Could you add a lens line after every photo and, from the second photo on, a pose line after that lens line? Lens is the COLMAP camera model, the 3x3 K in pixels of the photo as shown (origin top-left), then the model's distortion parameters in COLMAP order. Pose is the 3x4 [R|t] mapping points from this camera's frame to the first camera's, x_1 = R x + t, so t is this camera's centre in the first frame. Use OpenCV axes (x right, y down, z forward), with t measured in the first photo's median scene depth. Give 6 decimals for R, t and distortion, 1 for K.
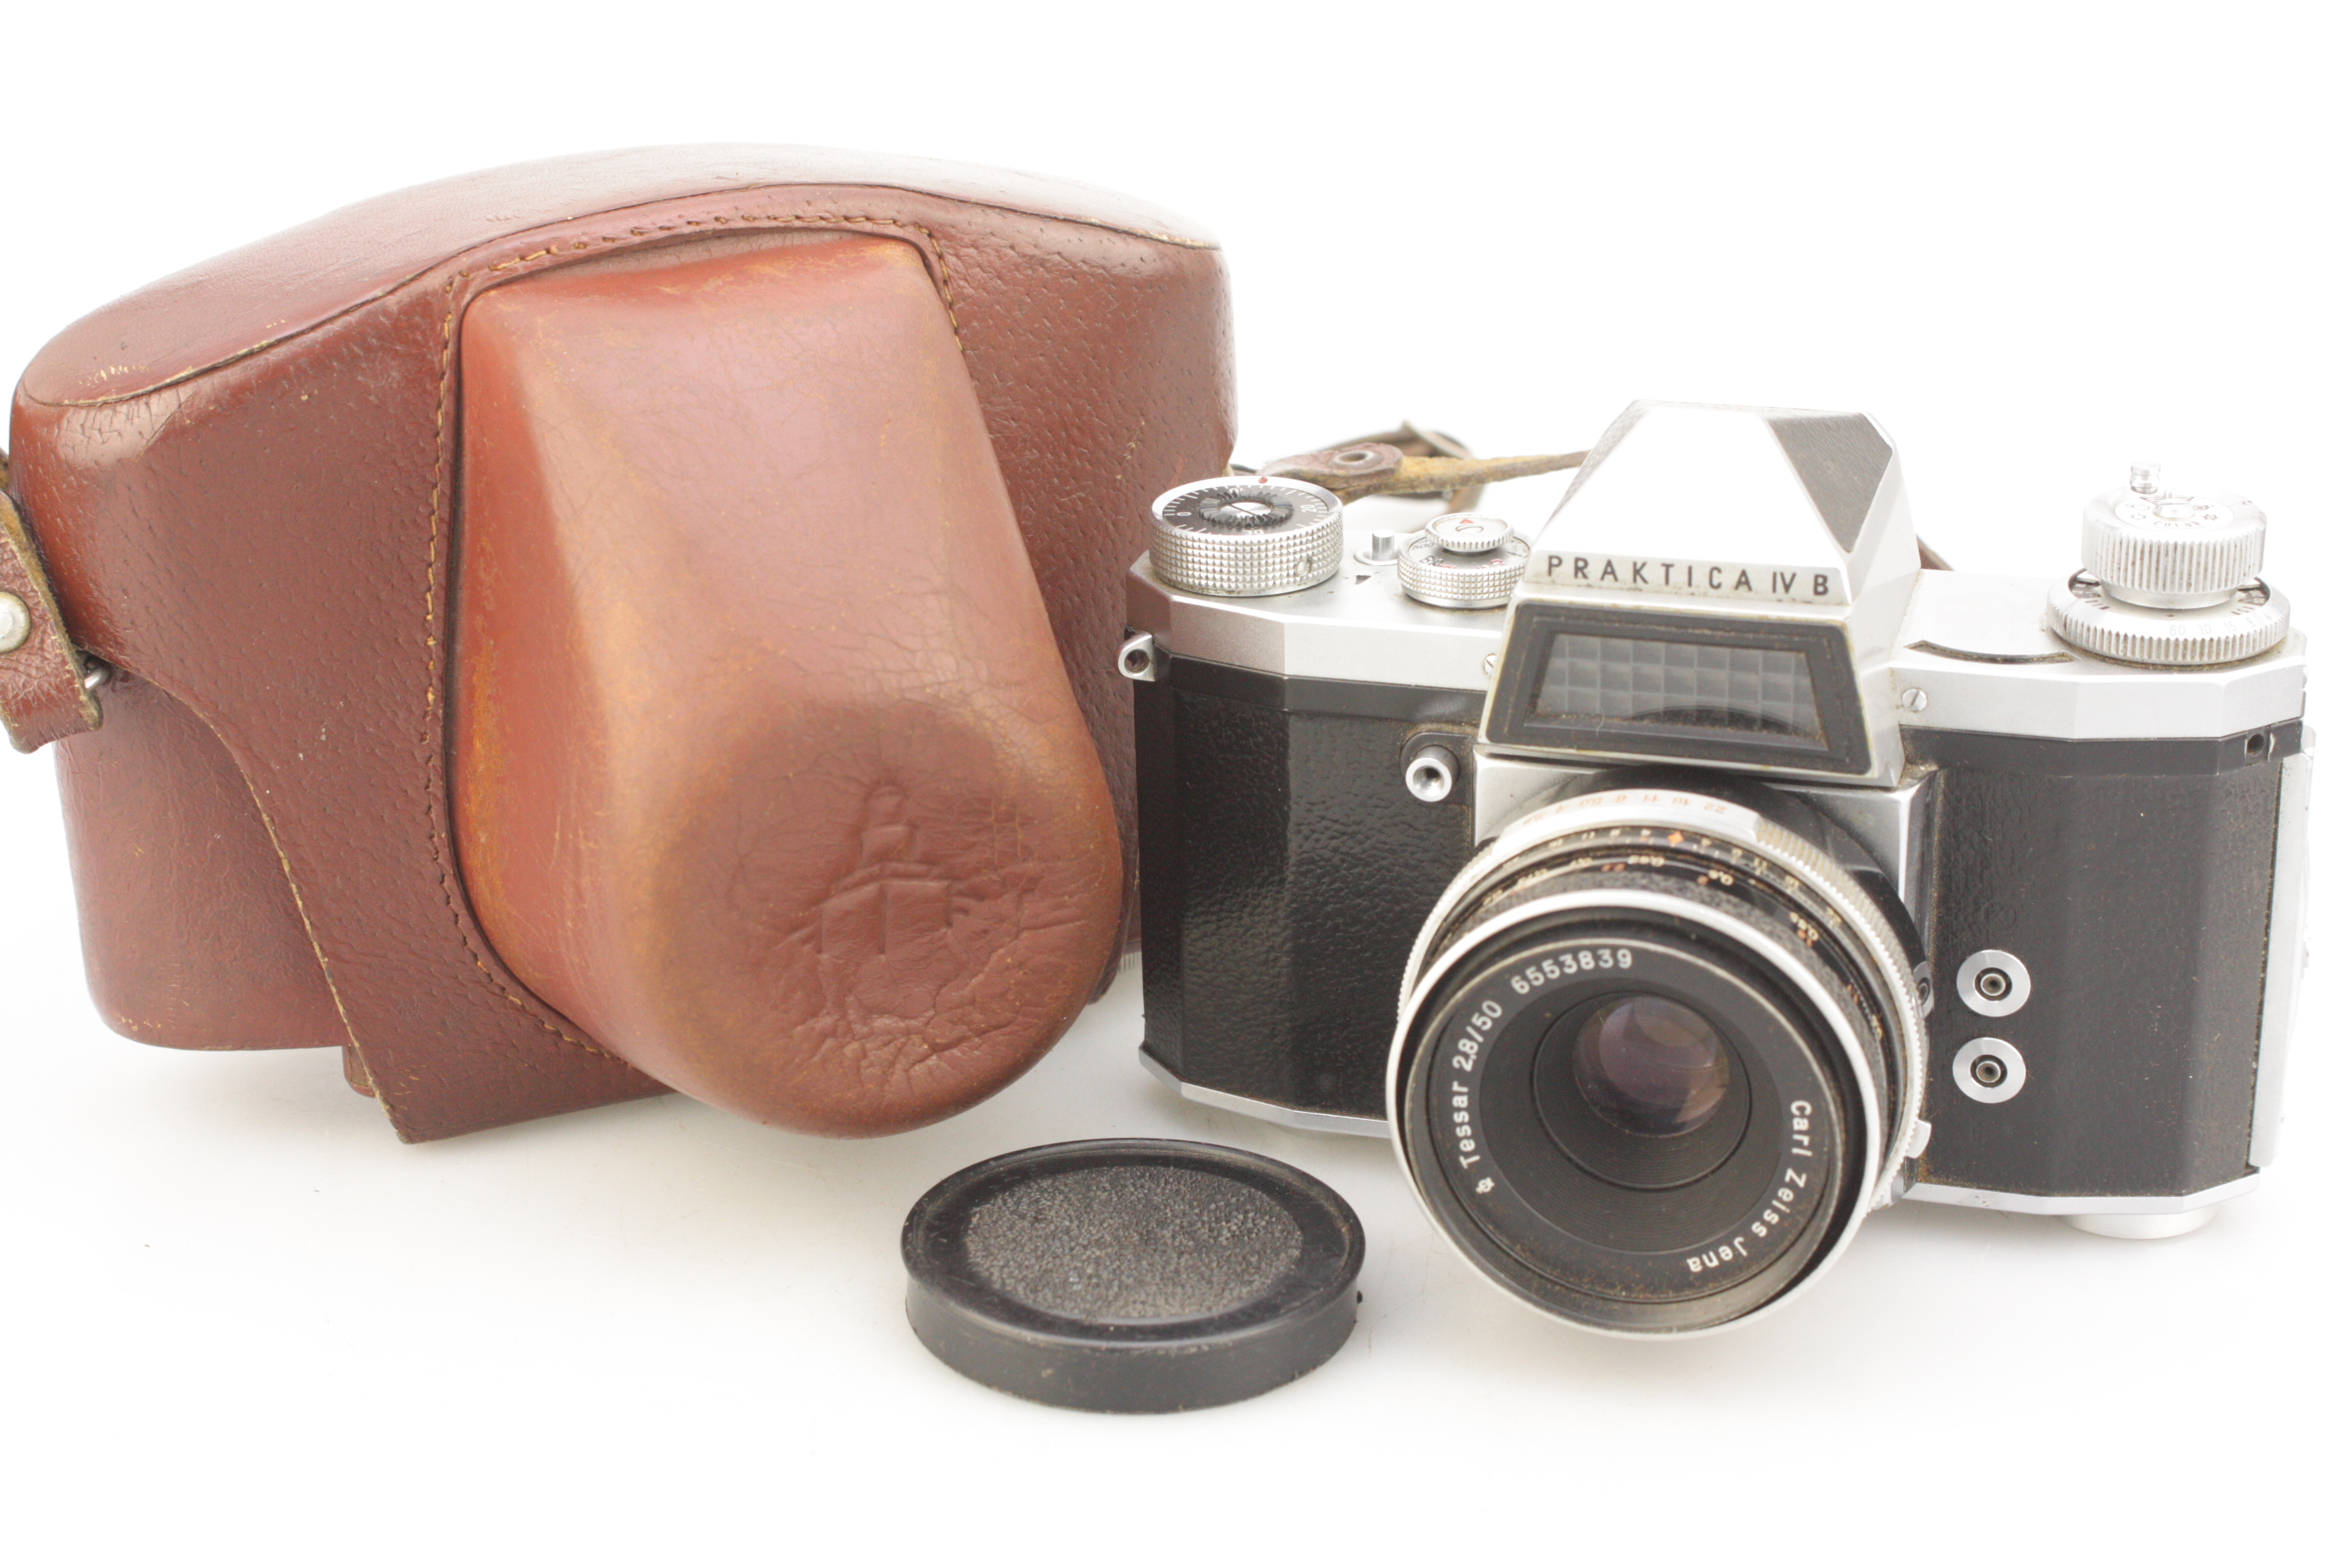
lens RADIAL K [[3814.8, 0, 1189.1], [0, 3814.8, 788.1], [0, 0, 1]] dist [0.019170, 0.000000]
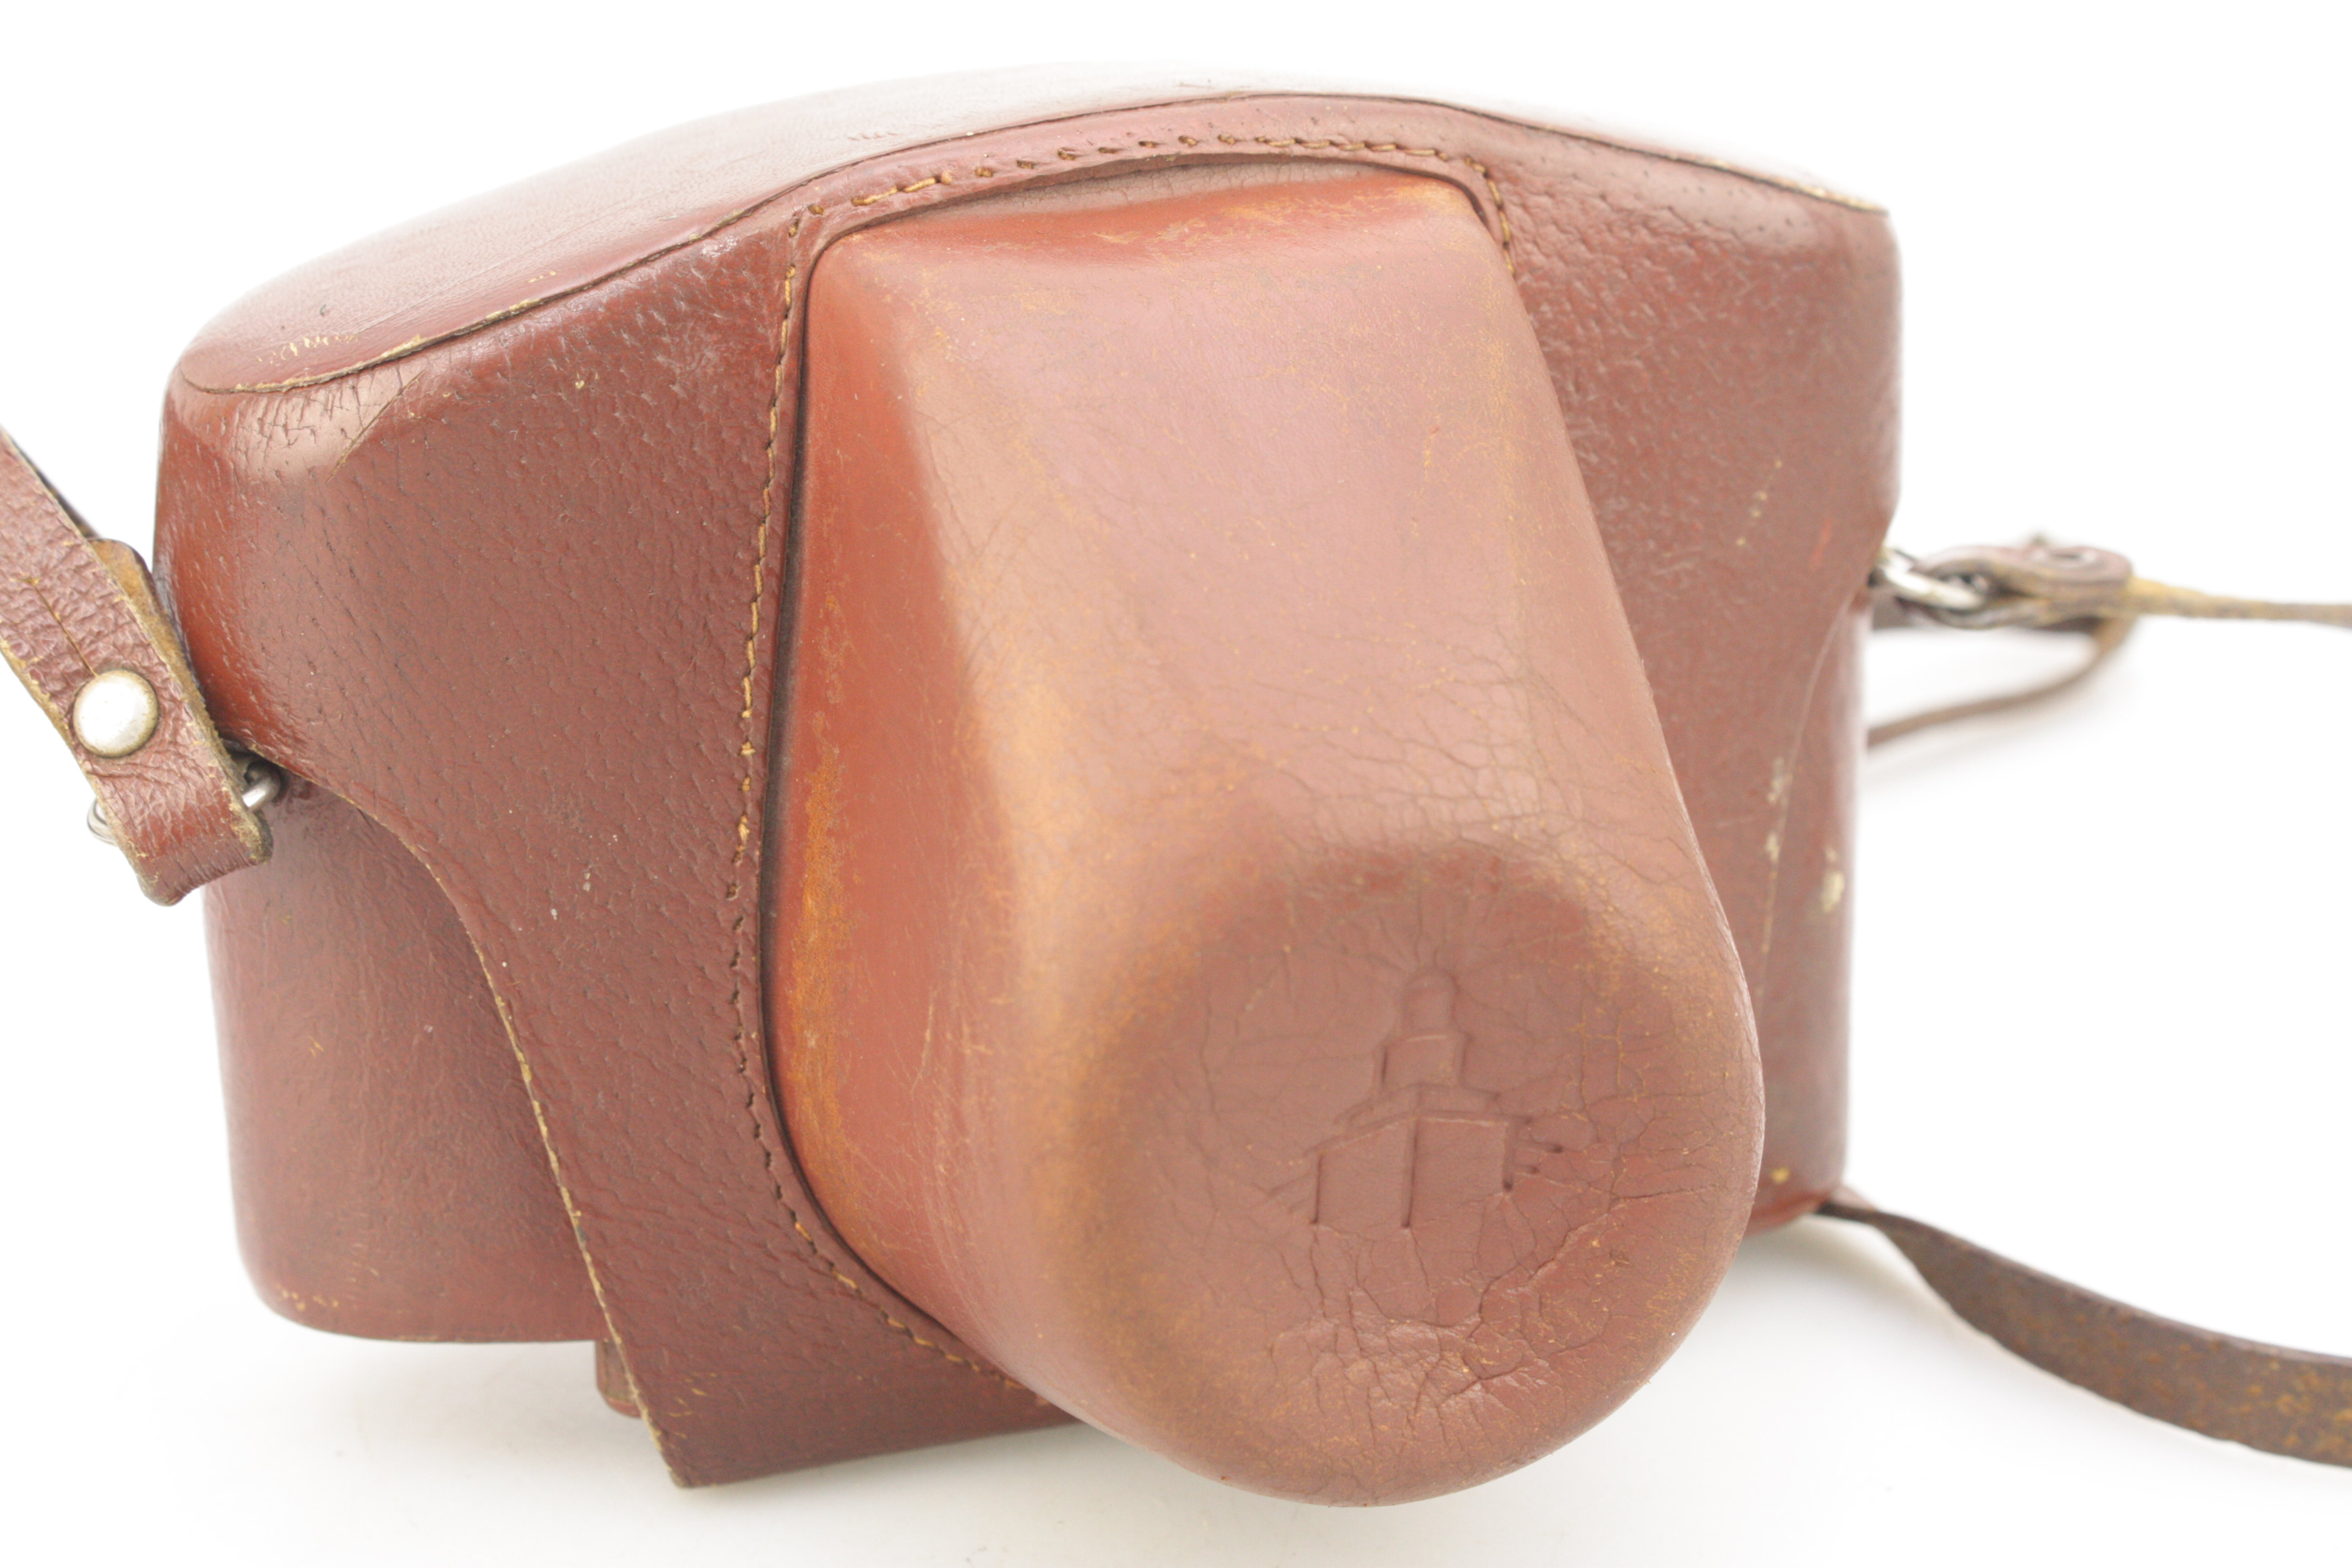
lens RADIAL K [[4503.5, 0, 1174.5], [0, 4503.5, 771.4], [0, 0, 1]] dist [0.013420, 0.000000]
pose [[0.996301, 0.021539, -0.083185, -0.053677], [-0.026923, 0.997577, -0.064149, 0.014688], [0.081601, 0.066151, 0.994467, 0.199109]]
